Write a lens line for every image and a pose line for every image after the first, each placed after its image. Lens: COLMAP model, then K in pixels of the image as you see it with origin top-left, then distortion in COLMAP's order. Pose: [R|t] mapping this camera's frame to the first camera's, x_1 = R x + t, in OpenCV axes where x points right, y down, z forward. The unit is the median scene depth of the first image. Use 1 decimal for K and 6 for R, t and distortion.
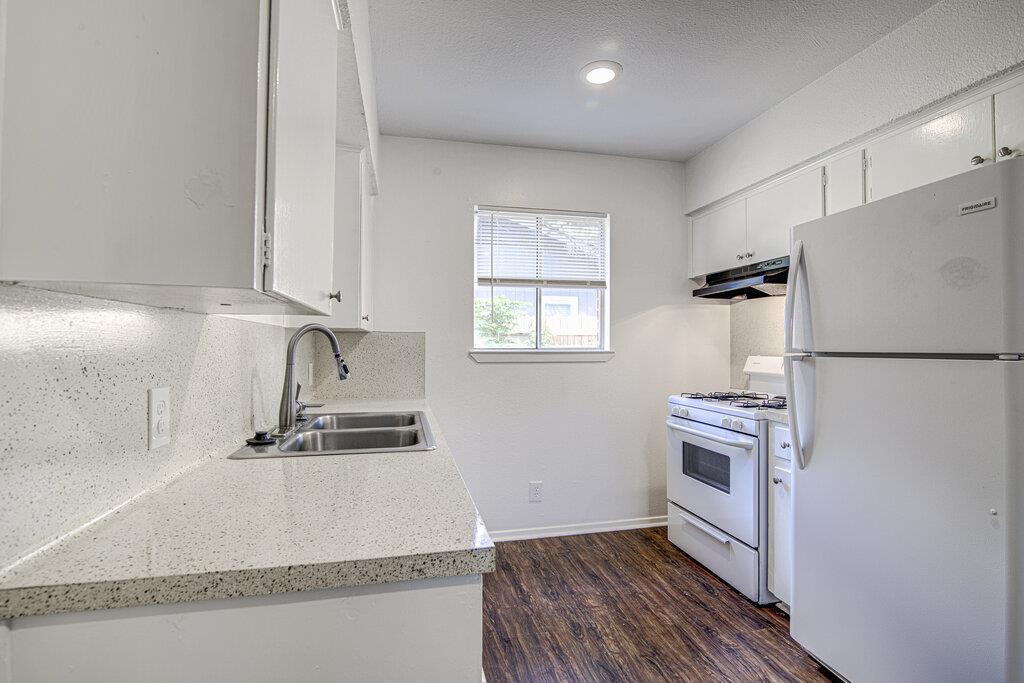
lens RADIAL K [[466.2, 0, 512.0], [0, 466.2, 341.5], [0, 0, 1]] dist [-0.018432, 0.000278]
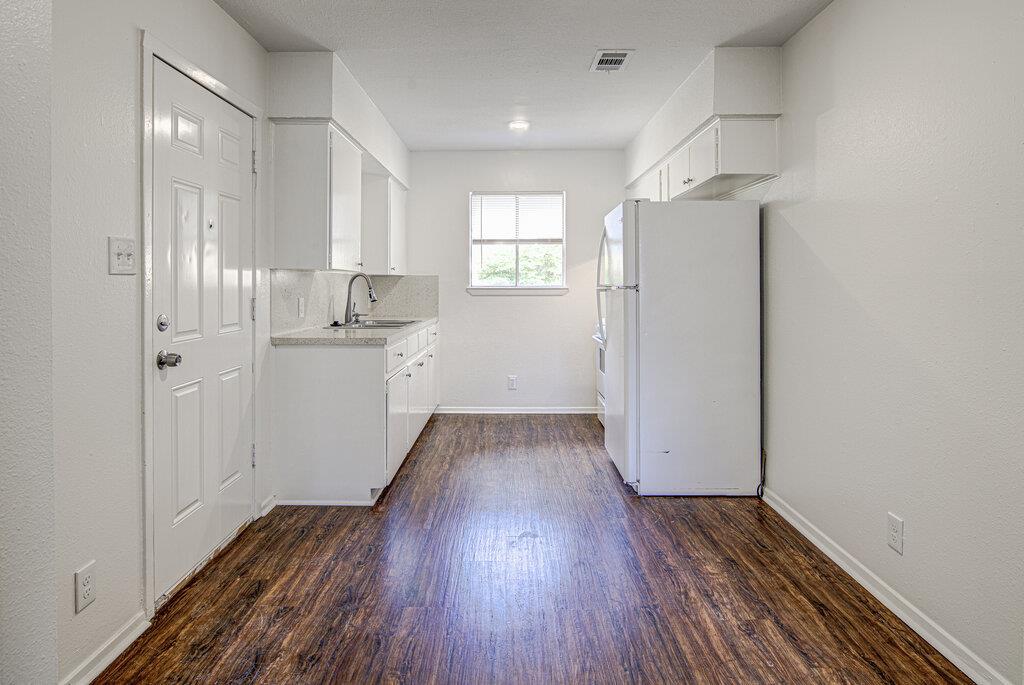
lens RADIAL K [[556.3, 0, 511.2], [0, 556.3, 282.0], [0, 0, 1]] dist [-0.000805, -0.000921]
pose [[0.973015, -0.004698, -0.230695, 0.469527], [0.004934, 0.999988, 0.000444, 0.001242], [0.230690, -0.001570, 0.973026, -0.739800]]
